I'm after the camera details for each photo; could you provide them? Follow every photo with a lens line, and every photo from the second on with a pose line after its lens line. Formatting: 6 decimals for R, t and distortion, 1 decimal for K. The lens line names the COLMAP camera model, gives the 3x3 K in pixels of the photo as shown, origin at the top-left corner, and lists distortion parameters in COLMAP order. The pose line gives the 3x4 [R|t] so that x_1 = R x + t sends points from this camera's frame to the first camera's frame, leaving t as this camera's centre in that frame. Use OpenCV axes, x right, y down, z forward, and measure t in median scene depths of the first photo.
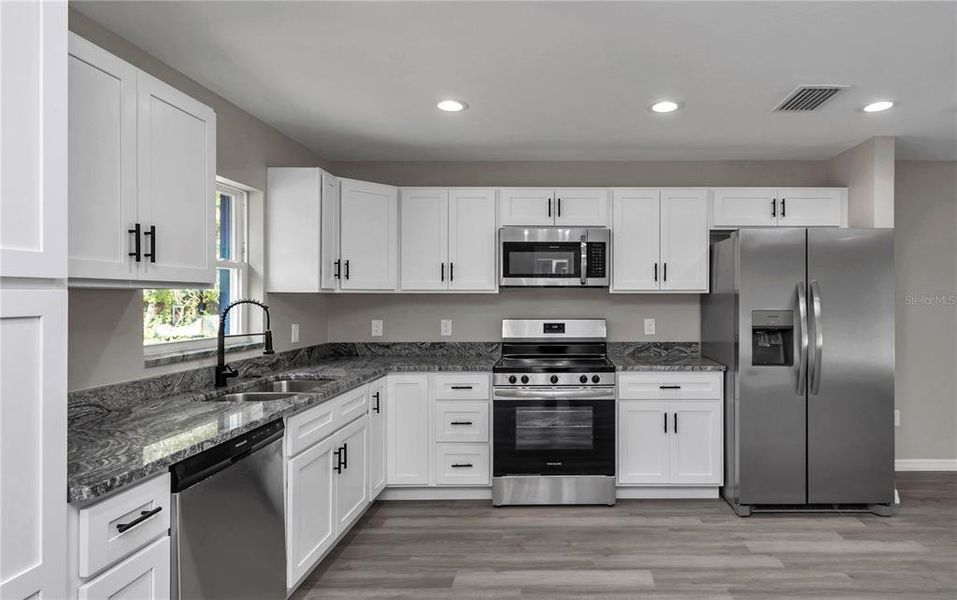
lens RADIAL K [[498.0, 0, 546.4], [0, 498.0, 297.5], [0, 0, 1]] dist [0.001609, 0.000226]
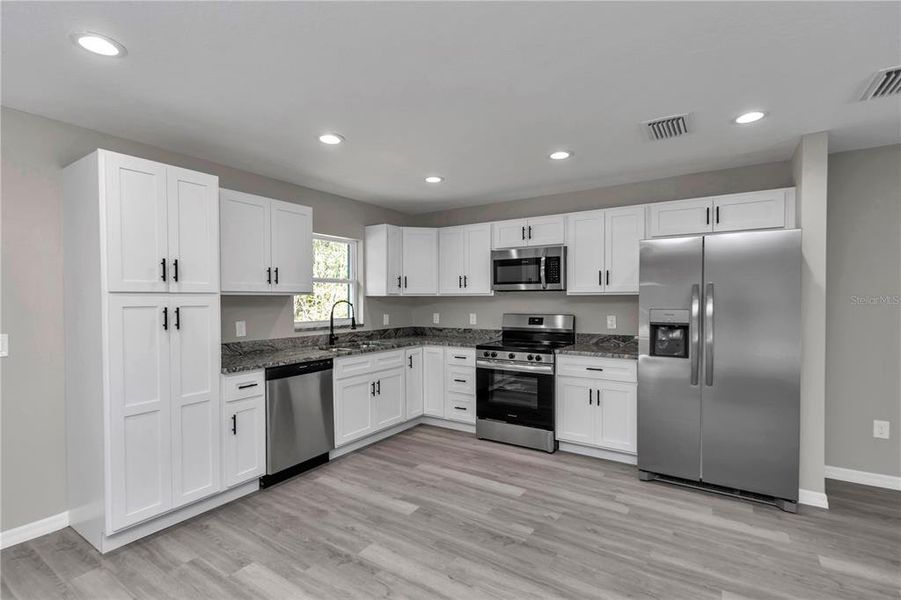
lens RADIAL K [[422.1, 0, 453.4], [0, 422.1, 304.1], [0, 0, 1]] dist [0.001582, 0.000312]
pose [[0.830770, 0.005236, -0.556591, 0.536108], [0.002560, 0.999909, 0.013227, -0.000548], [0.556610, -0.012414, 0.830681, -0.088488]]
